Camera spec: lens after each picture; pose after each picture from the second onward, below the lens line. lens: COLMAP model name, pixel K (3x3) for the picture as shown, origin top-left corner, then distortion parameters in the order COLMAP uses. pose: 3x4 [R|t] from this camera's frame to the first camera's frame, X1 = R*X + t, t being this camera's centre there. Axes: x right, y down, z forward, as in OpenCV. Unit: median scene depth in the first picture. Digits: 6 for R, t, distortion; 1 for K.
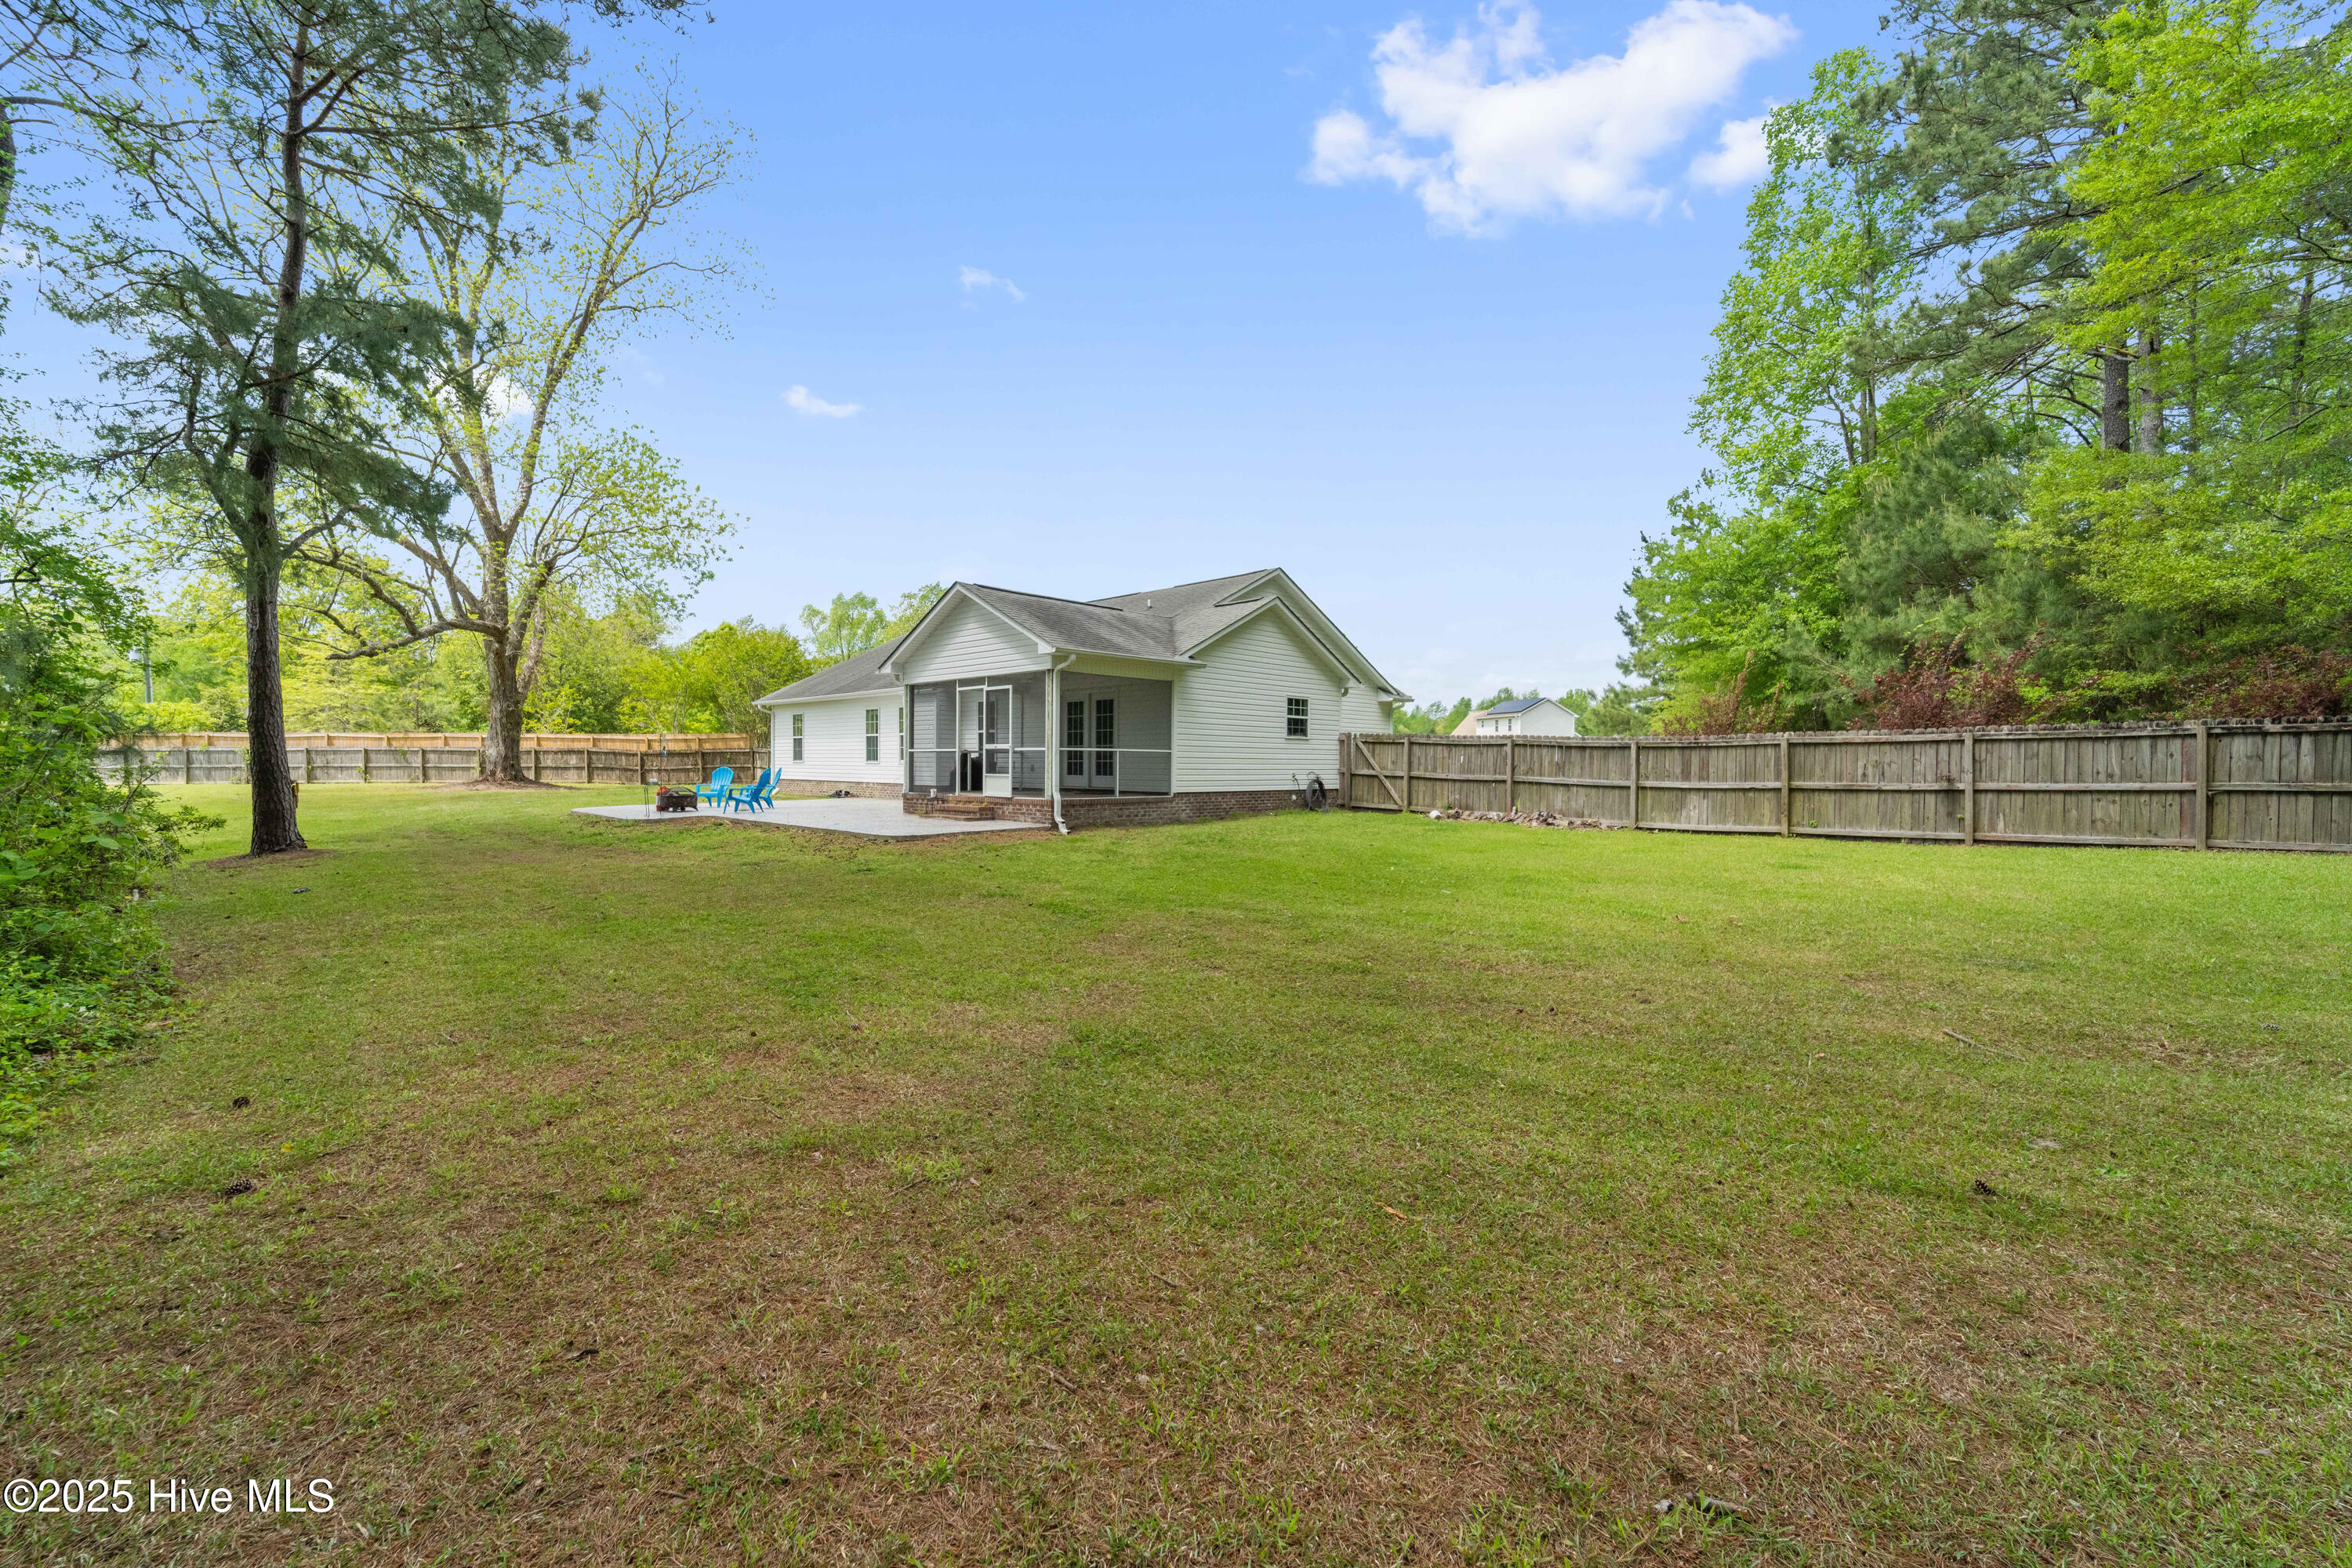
lens RADIAL K [[958.2, 0, 1176.6], [0, 958.2, 775.7], [0, 0, 1]] dist [-0.003938, 0.000185]
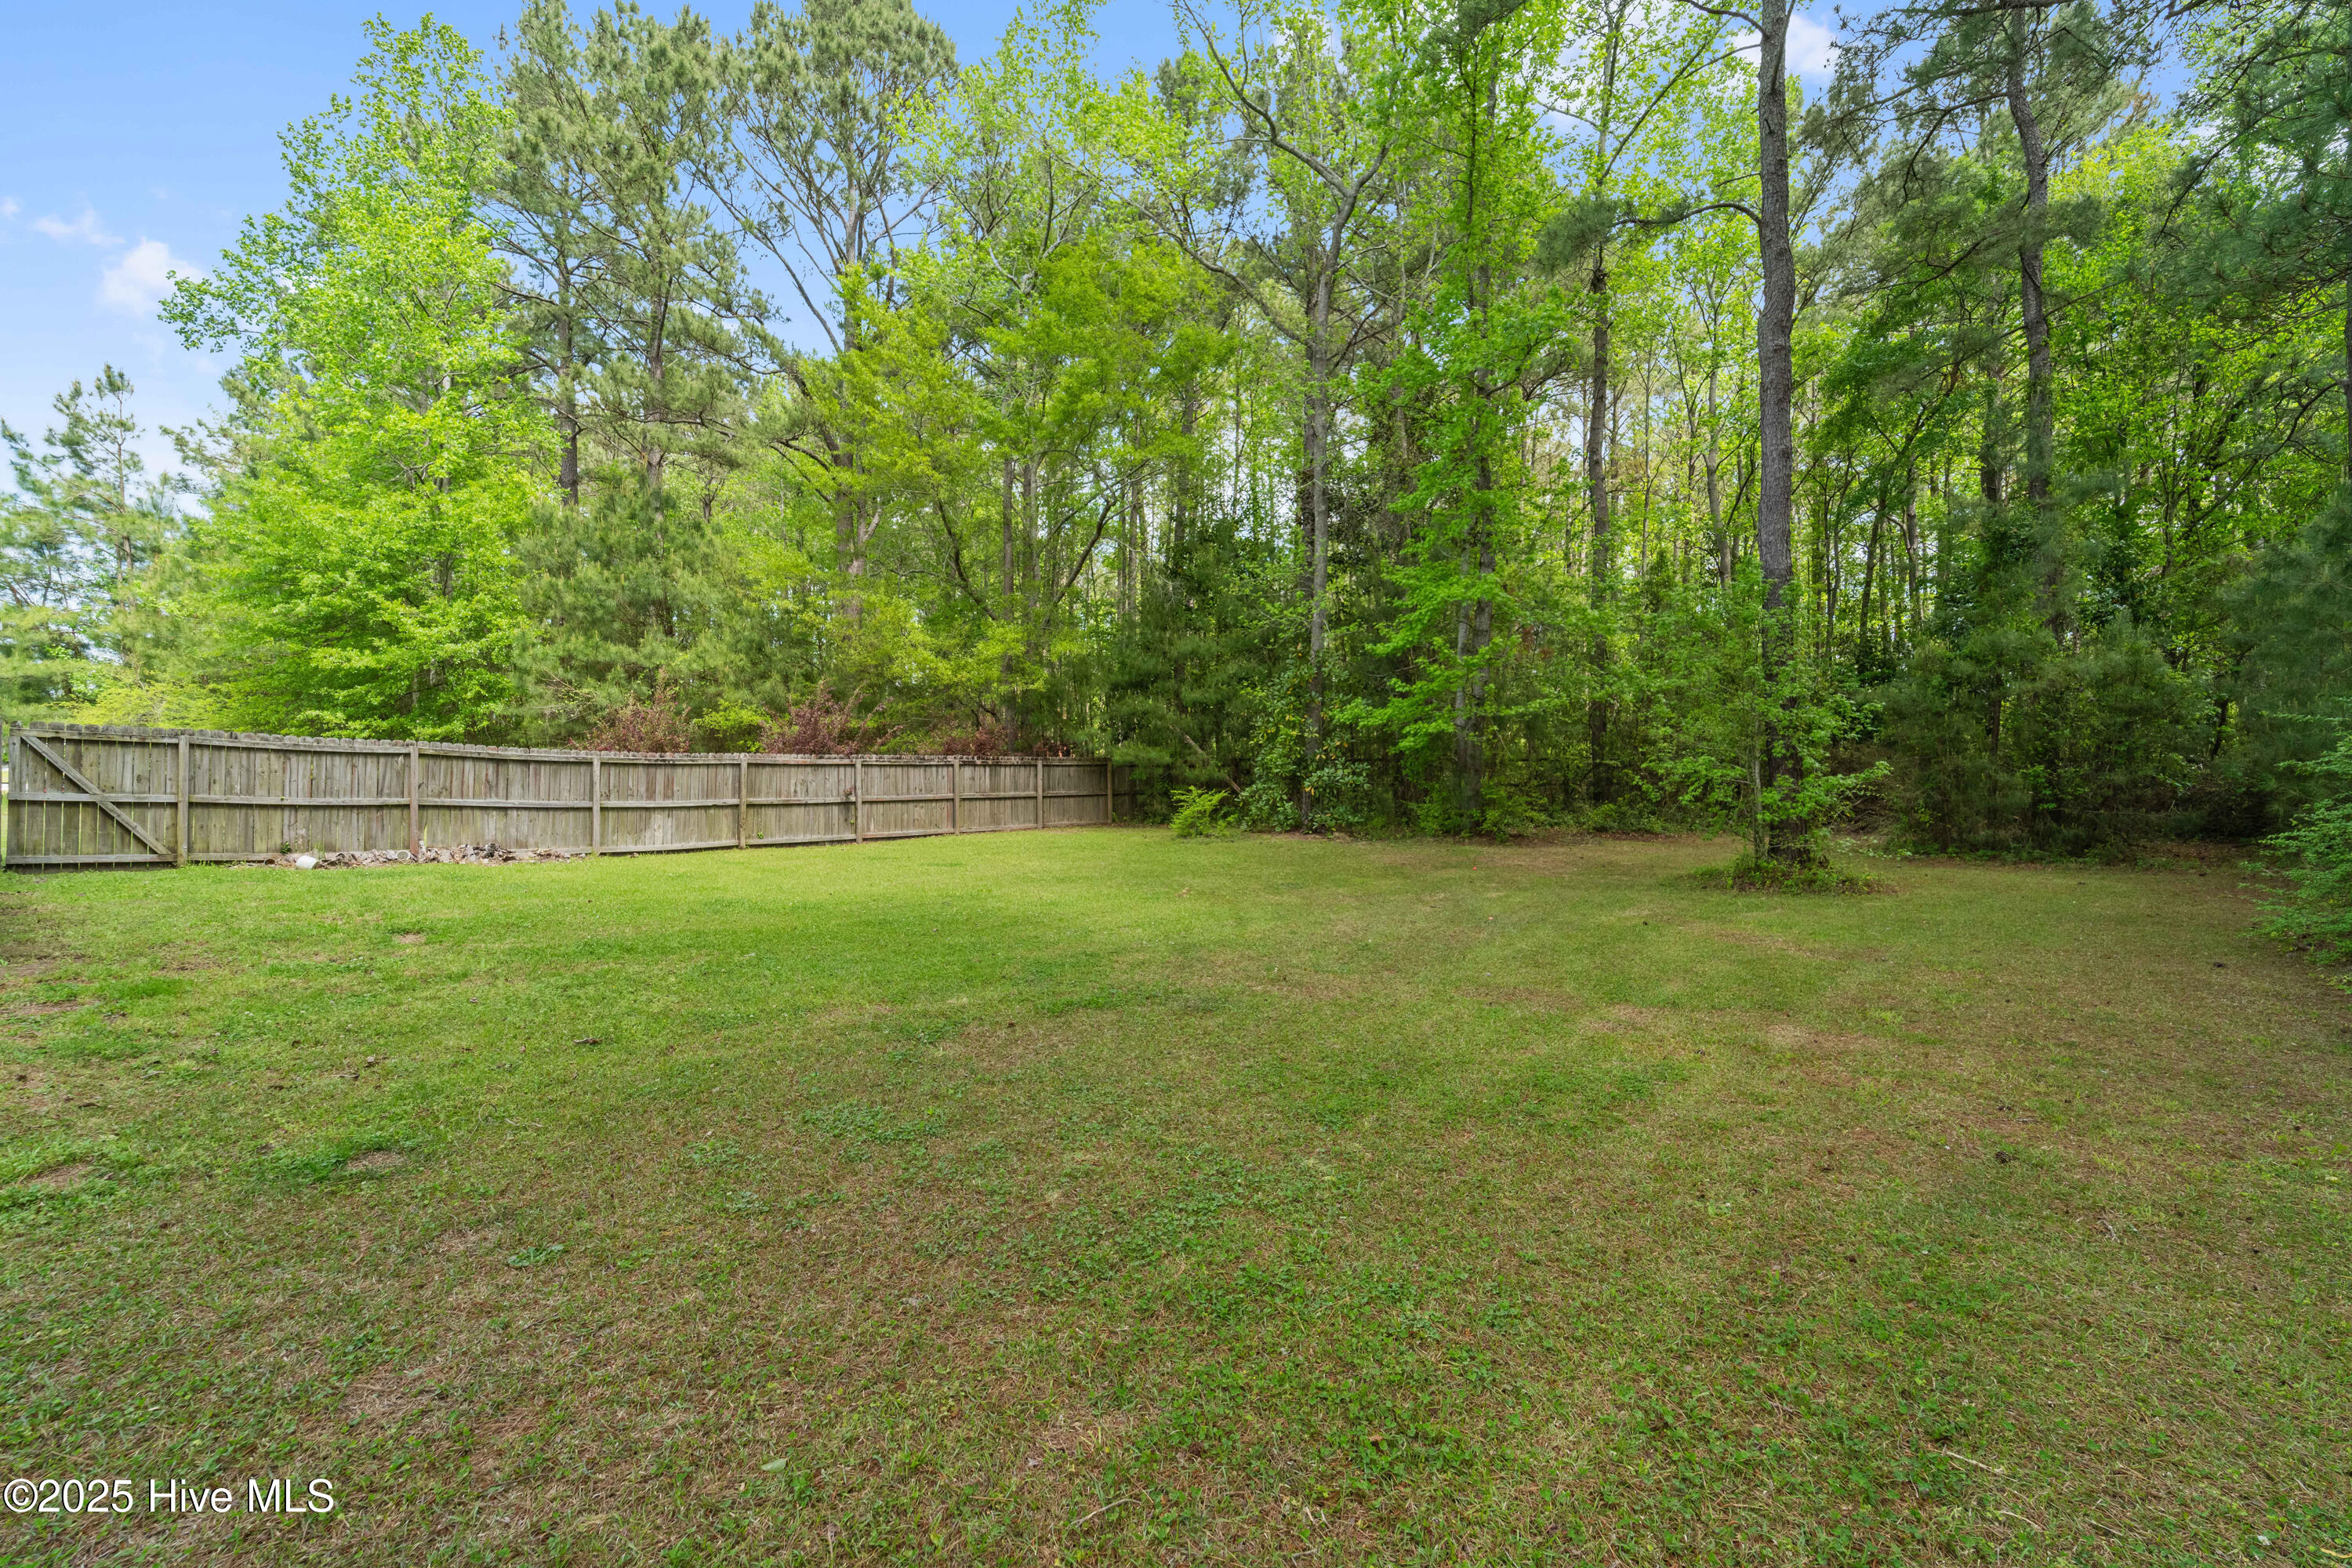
lens RADIAL K [[958.2, 0, 1176.5], [0, 958.2, 786.8], [0, 0, 1]] dist [-0.003938, 0.000185]
pose [[-0.044495, -0.005844, 0.998993, -0.459067], [0.008596, 0.999944, 0.006233, -0.009087], [-0.998973, 0.008864, -0.044443, 0.531613]]
